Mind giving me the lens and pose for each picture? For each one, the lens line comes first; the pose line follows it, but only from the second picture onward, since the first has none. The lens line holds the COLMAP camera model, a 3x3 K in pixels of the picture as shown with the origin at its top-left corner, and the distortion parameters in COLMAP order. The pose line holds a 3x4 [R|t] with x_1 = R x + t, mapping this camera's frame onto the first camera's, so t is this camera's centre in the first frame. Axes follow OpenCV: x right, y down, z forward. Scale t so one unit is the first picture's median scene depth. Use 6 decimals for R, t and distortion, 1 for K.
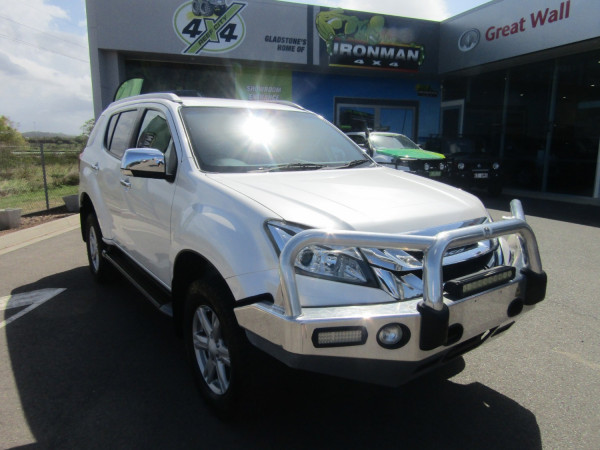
lens RADIAL K [[429.3, 0, 300.0], [0, 429.3, 225.0], [0, 0, 1]] dist [0.001028, 0.004428]
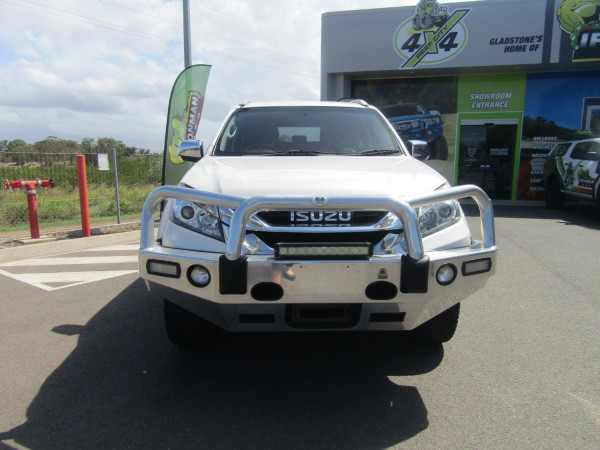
lens RADIAL K [[429.3, 0, 300.0], [0, 429.3, 225.0], [0, 0, 1]] dist [0.001028, 0.004428]
pose [[0.823849, 0.083559, -0.560616, 0.140230], [-0.104863, 0.994469, -0.005877, 0.011857], [0.557024, 0.063630, 0.828055, 0.019807]]
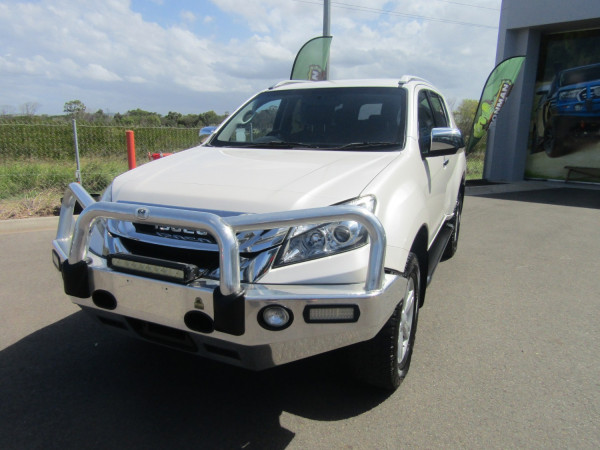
lens RADIAL K [[432.2, 0, 300.0], [0, 432.2, 225.0], [0, 0, 1]] dist [0.002284, 0.002700]
pose [[0.488935, 0.198324, -0.849476, 0.203644], [-0.171163, 0.976694, 0.129509, -0.020778], [0.855363, 0.082078, 0.511486, 0.117803]]
